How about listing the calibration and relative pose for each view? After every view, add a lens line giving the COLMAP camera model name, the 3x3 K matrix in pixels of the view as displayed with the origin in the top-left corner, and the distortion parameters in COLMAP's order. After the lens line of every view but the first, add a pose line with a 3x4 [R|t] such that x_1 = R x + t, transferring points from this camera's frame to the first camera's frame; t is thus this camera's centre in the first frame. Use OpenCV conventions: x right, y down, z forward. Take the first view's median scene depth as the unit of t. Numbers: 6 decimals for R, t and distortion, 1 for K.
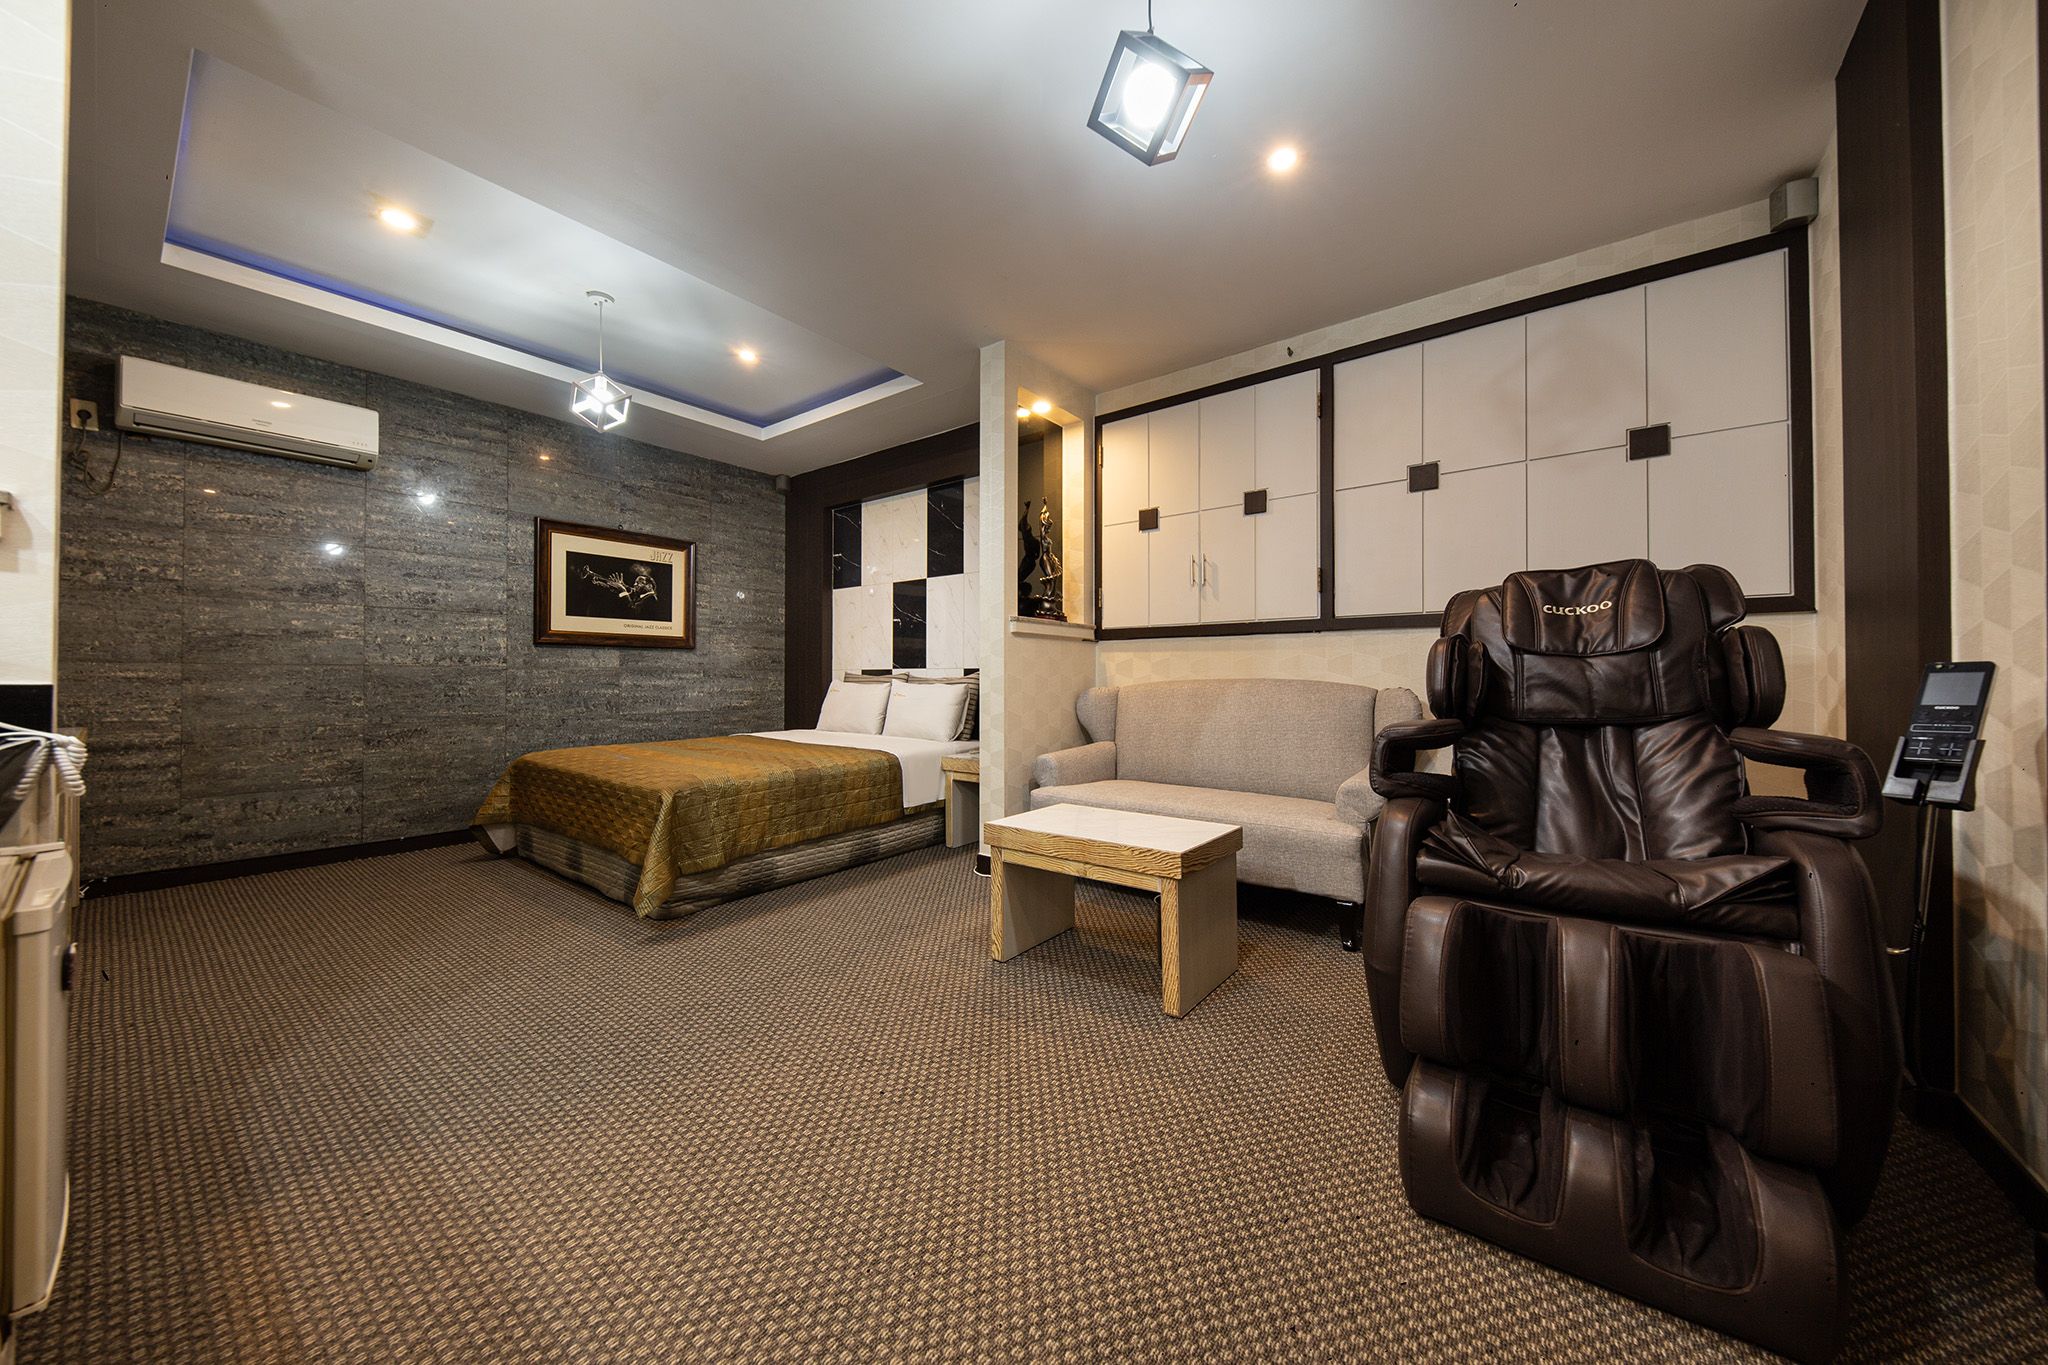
lens RADIAL K [[701.5, 0, 1026.3], [0, 701.5, 677.4], [0, 0, 1]] dist [-0.001157, -0.000143]
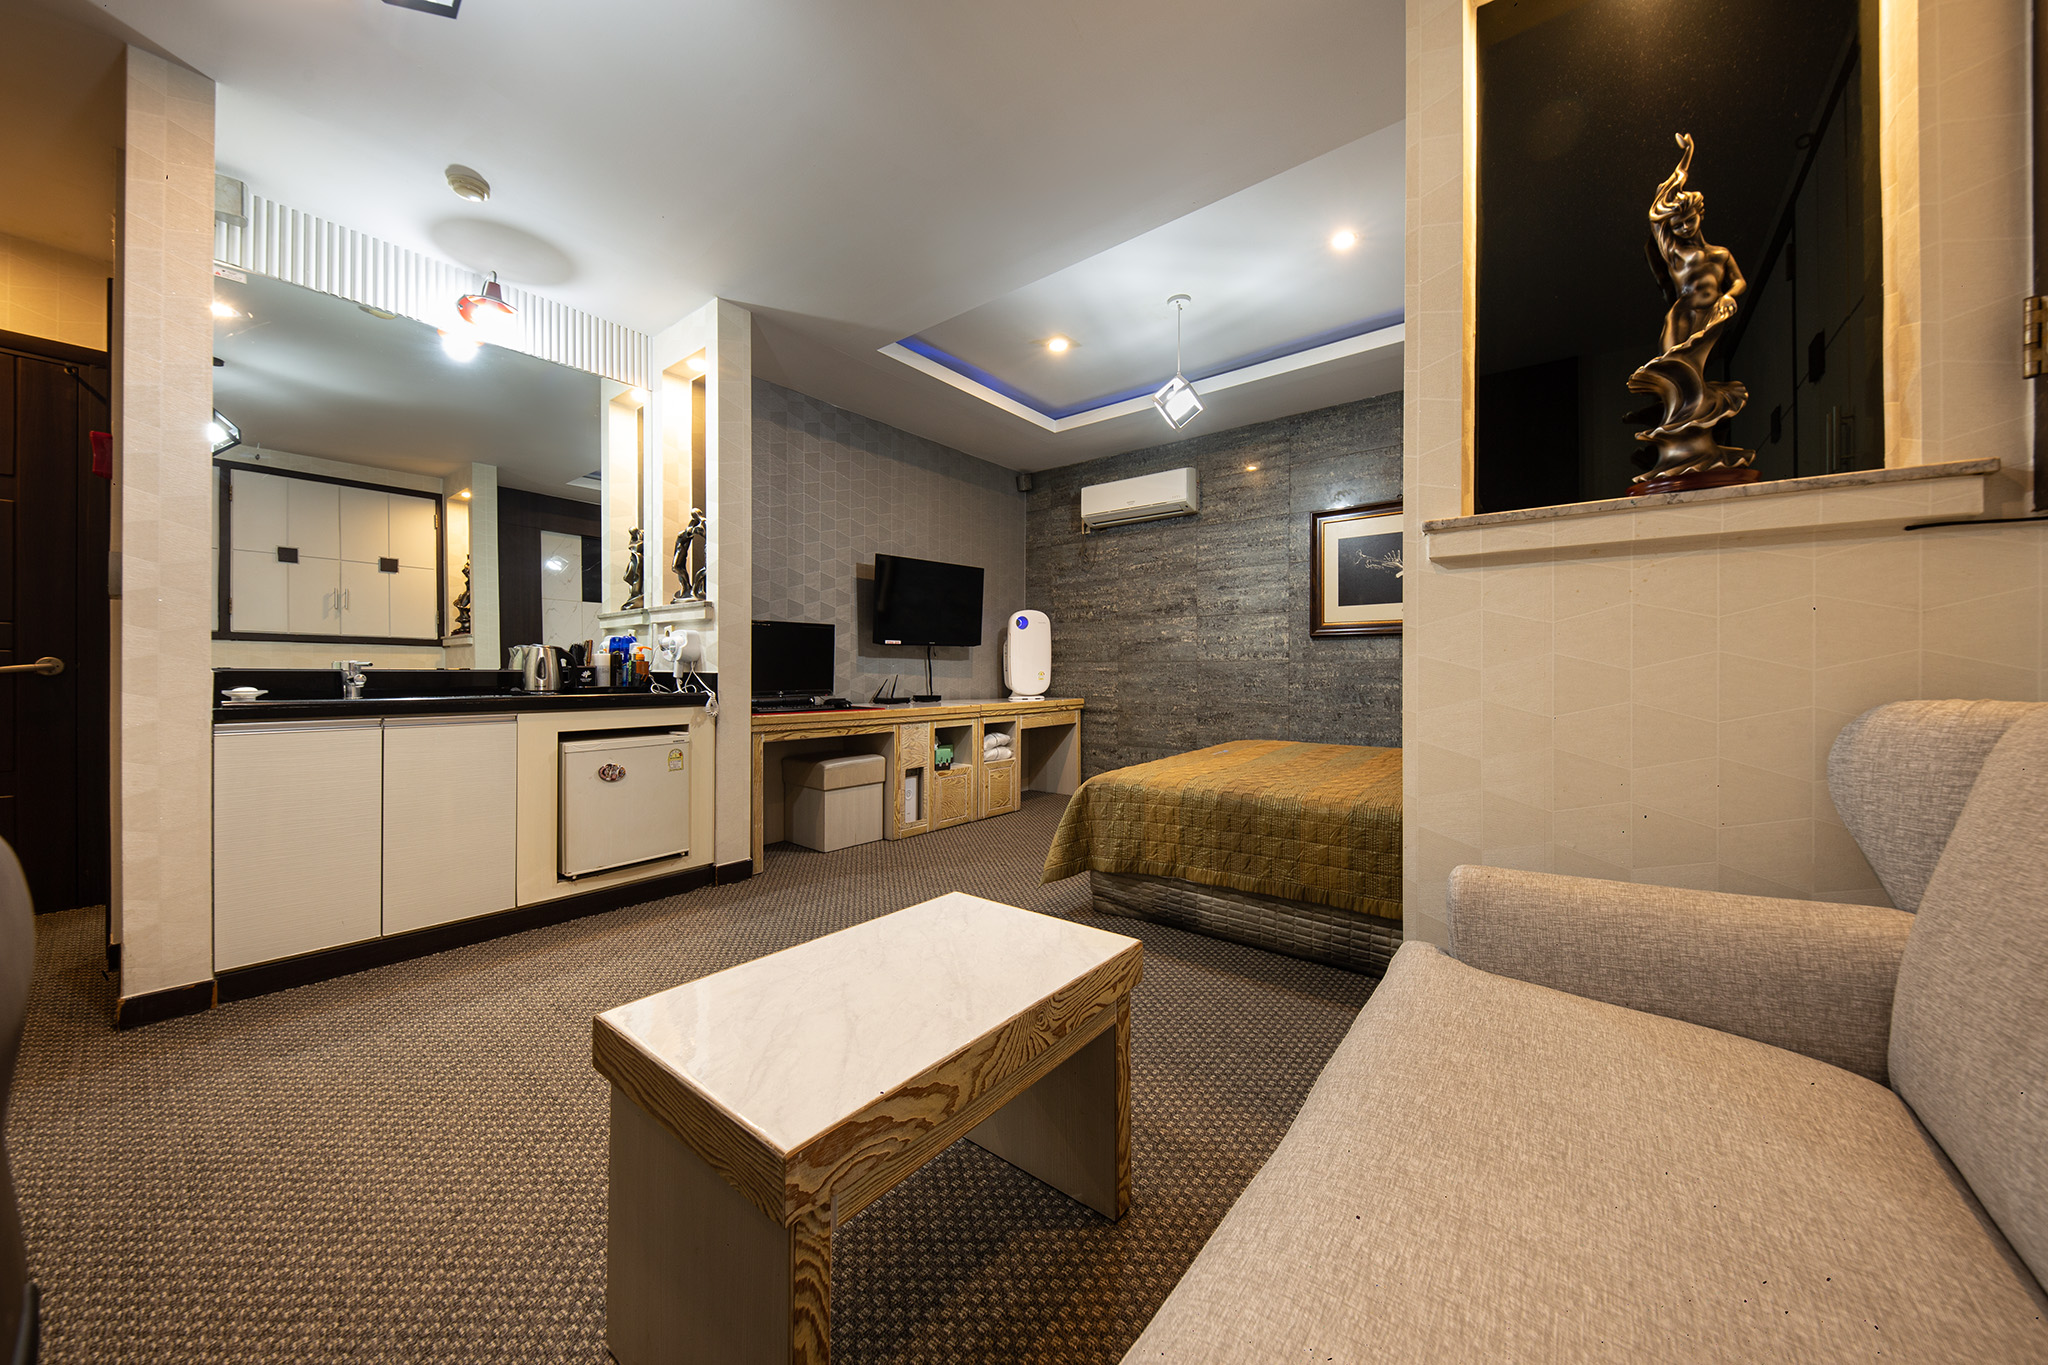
lens RADIAL K [[701.5, 0, 1022.9], [0, 701.5, 672.3], [0, 0, 1]] dist [-0.001157, -0.000143]
pose [[-0.024346, -0.000361, -0.999704, 0.409197], [-0.000814, 1.000000, -0.000342, 0.004254], [0.999703, 0.000806, -0.024346, 0.758933]]
